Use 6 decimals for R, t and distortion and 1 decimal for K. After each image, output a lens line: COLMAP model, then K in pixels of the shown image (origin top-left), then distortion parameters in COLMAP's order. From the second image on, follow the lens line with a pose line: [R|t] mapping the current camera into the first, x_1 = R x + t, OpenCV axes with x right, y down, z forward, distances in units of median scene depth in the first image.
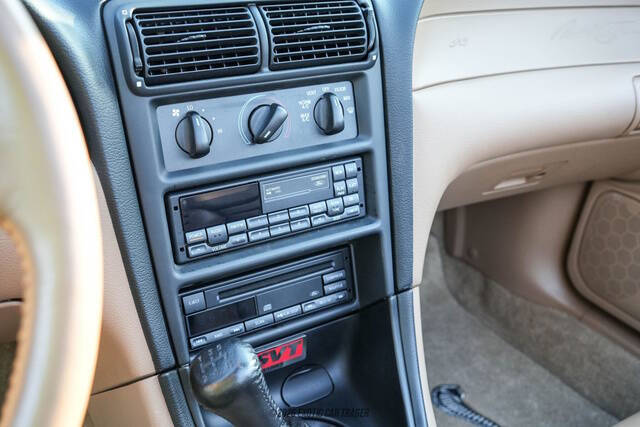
lens RADIAL K [[726.9, 0, 320.5], [0, 726.9, 197.7], [0, 0, 1]] dist [-0.013271, -0.020105]
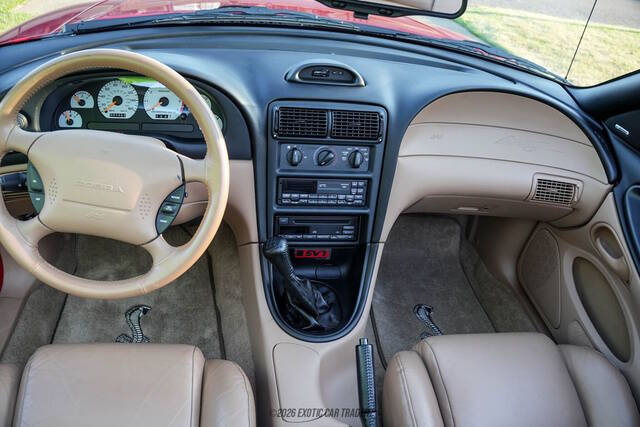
lens RADIAL K [[726.9, 0, 320.5], [0, 726.9, 197.7], [0, 0, 1]] dist [-0.013271, -0.020105]
pose [[0.912780, 0.269923, -0.306554, 0.640513], [-0.239303, 0.961628, 0.134183, -0.276187], [0.331010, -0.049120, 0.942348, -1.202460]]
